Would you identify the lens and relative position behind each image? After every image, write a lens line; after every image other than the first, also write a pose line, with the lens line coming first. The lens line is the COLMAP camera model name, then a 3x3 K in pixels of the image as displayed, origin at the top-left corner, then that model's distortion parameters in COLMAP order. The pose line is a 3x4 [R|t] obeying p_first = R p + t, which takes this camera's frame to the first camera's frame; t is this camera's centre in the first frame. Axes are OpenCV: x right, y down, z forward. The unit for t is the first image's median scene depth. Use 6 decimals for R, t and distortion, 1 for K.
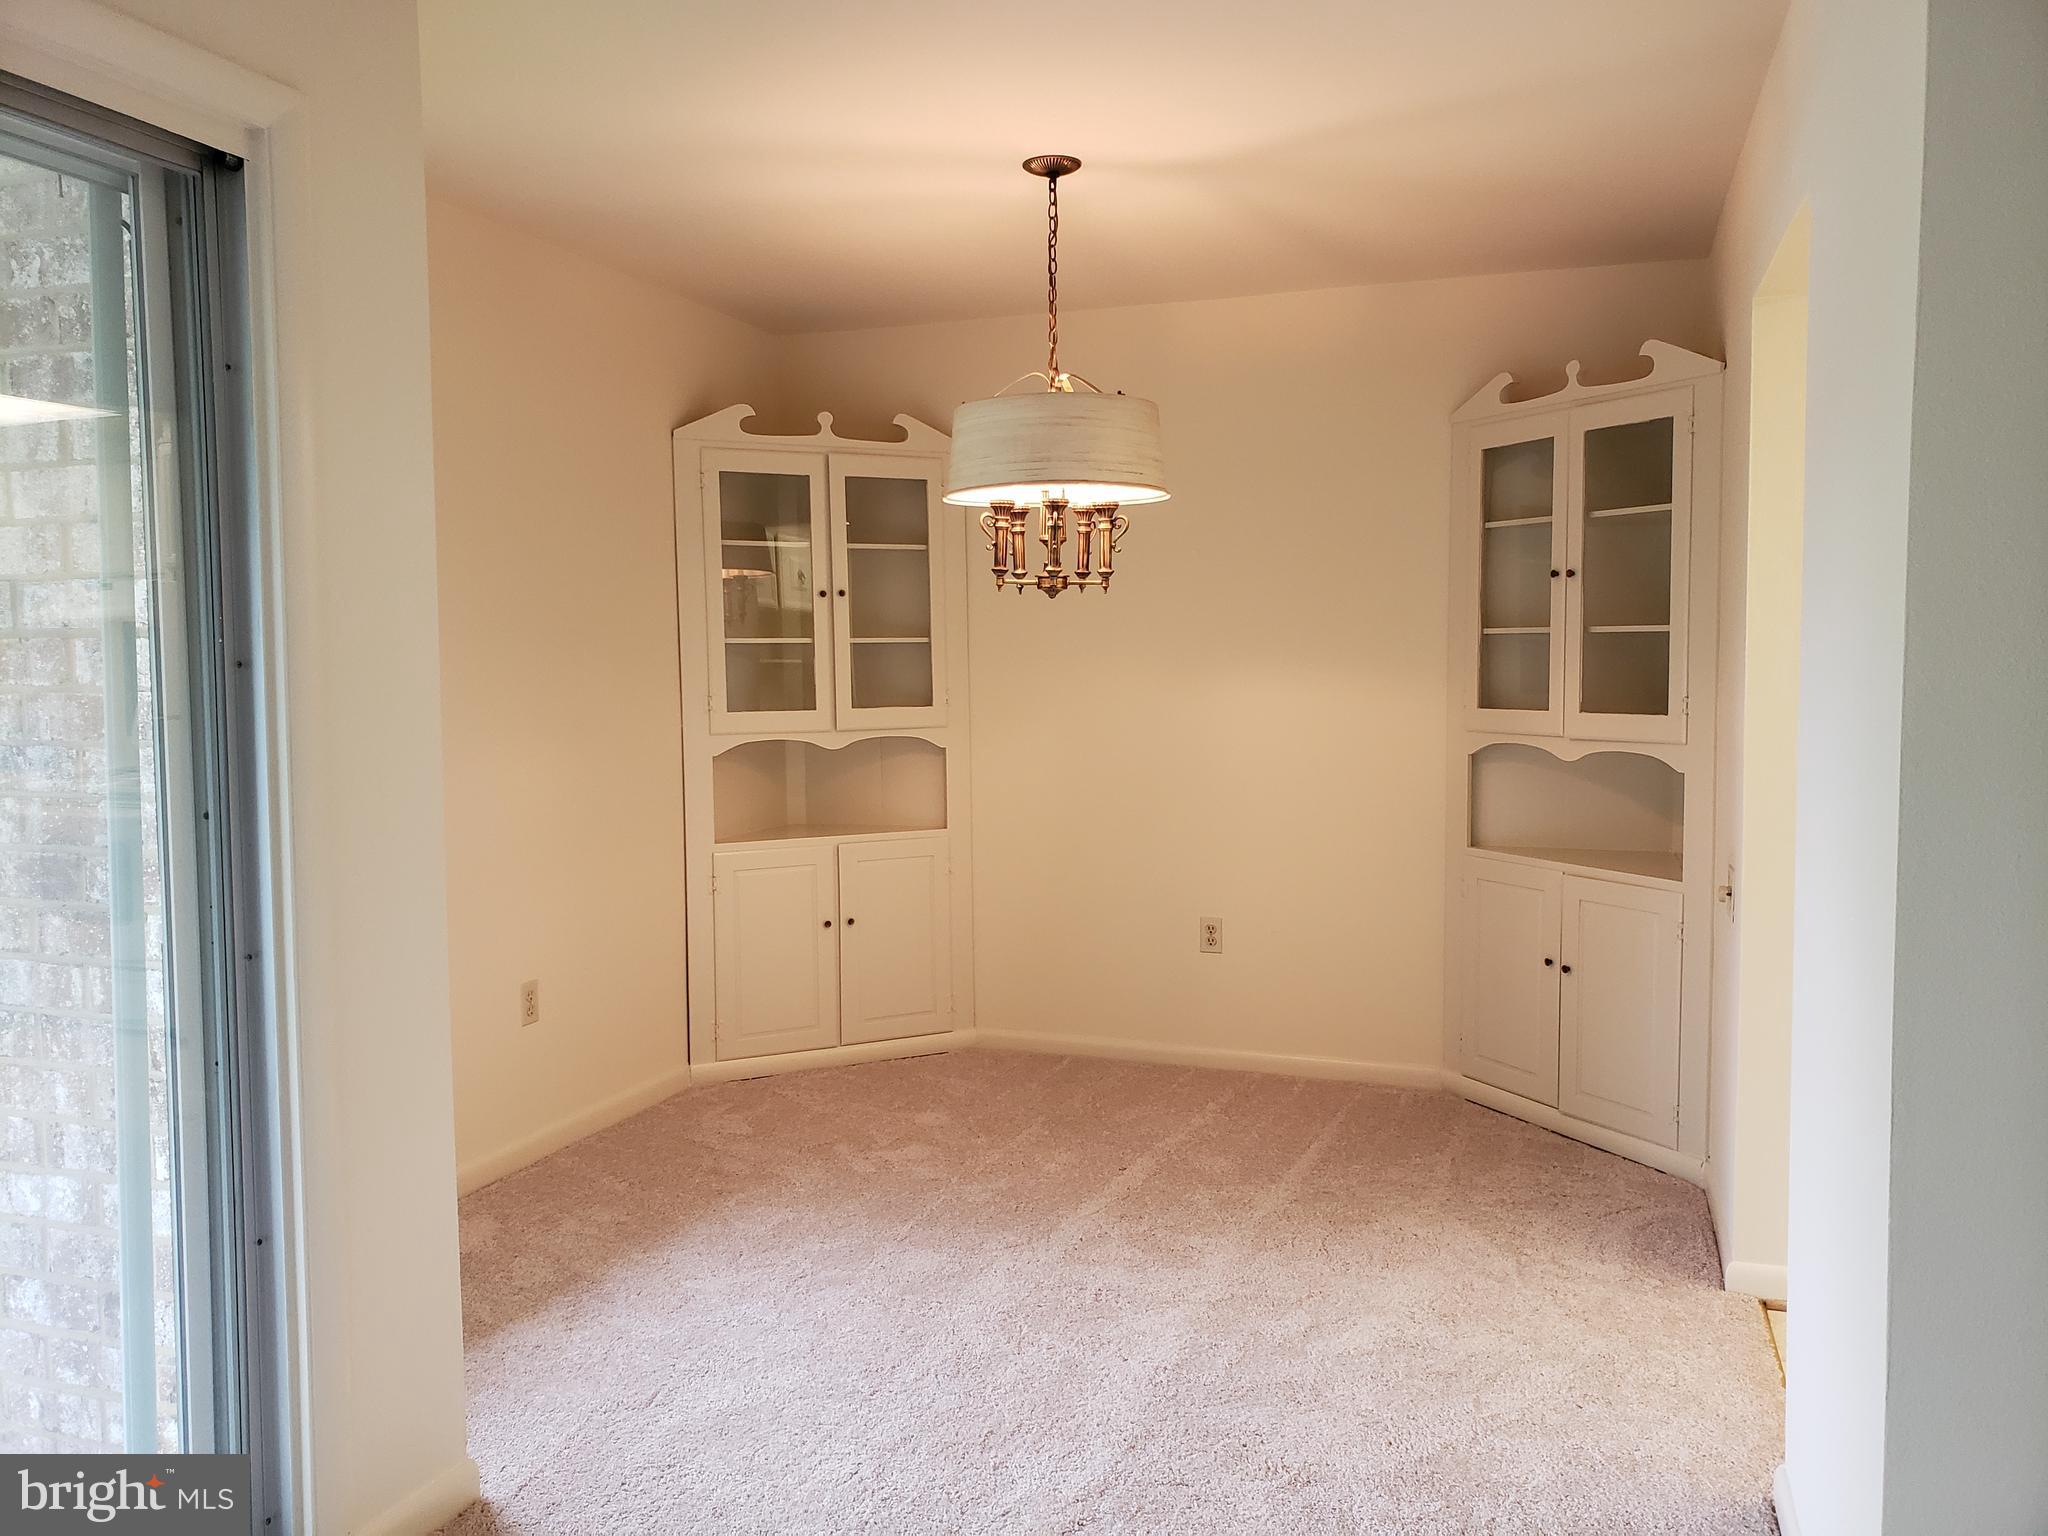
lens RADIAL K [[1567.2, 0, 1024.0], [0, 1567.2, 768.0], [0, 0, 1]] dist [0.008724, 0.005291]
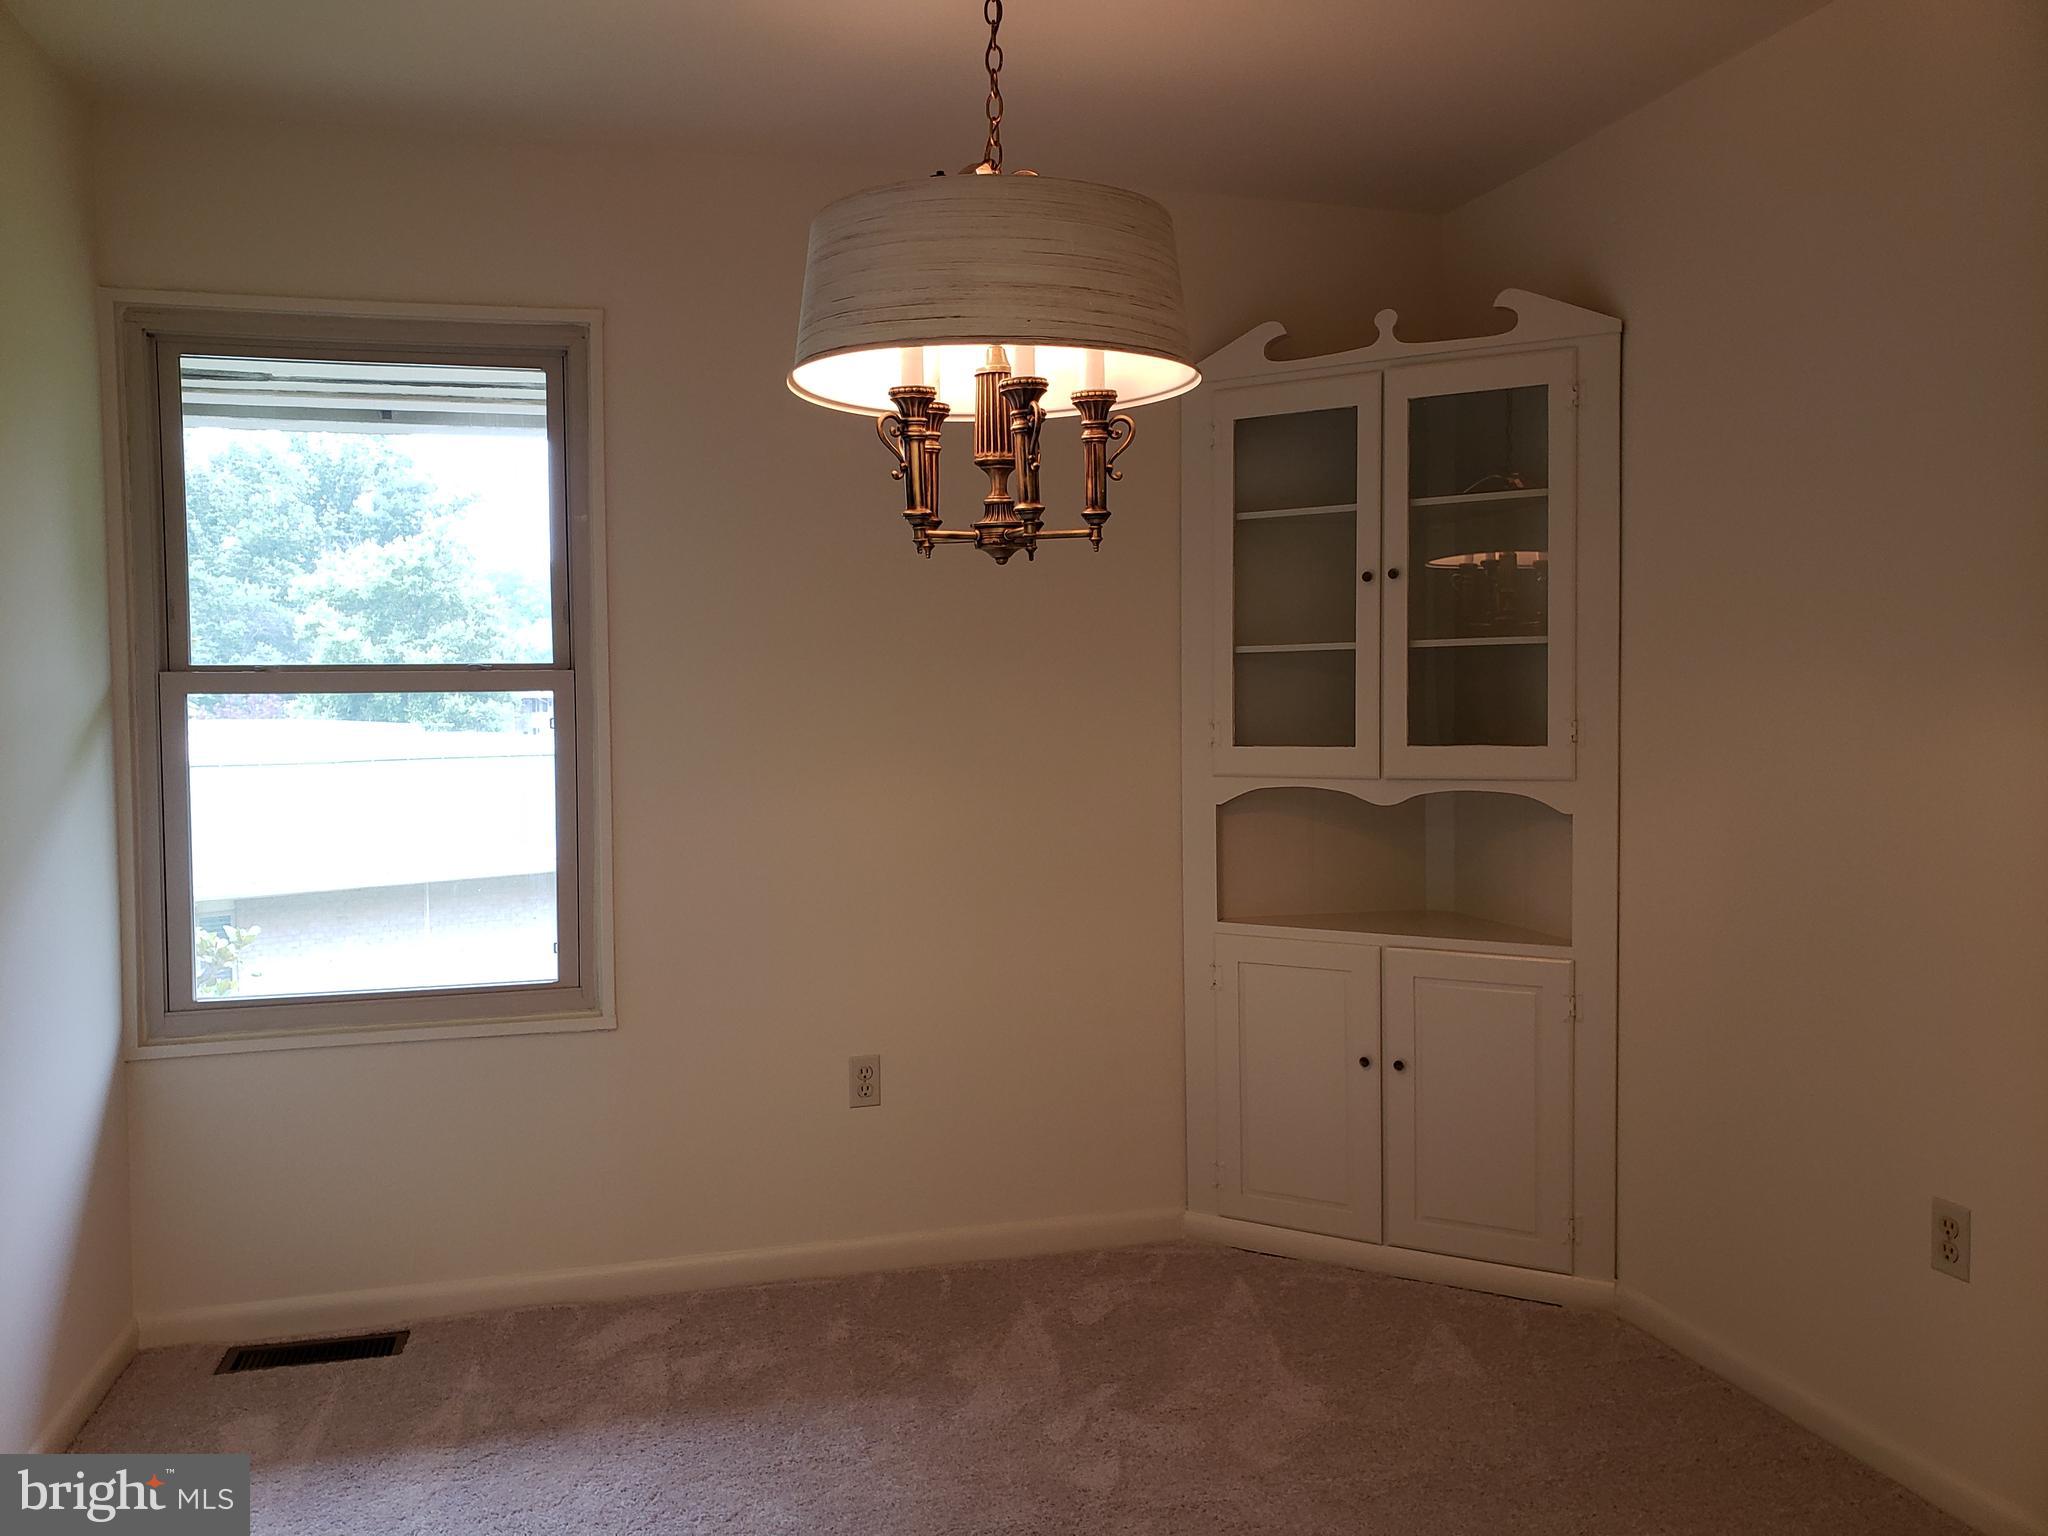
lens RADIAL K [[1585.8, 0, 1067.0], [0, 1585.8, 758.6], [0, 0, 1]] dist [0.014197, -0.005442]
pose [[0.555575, 0.036307, -0.830674, 0.375801], [-0.051847, 0.998615, 0.008970, -0.031174], [0.829849, 0.038085, 0.556687, 0.508162]]
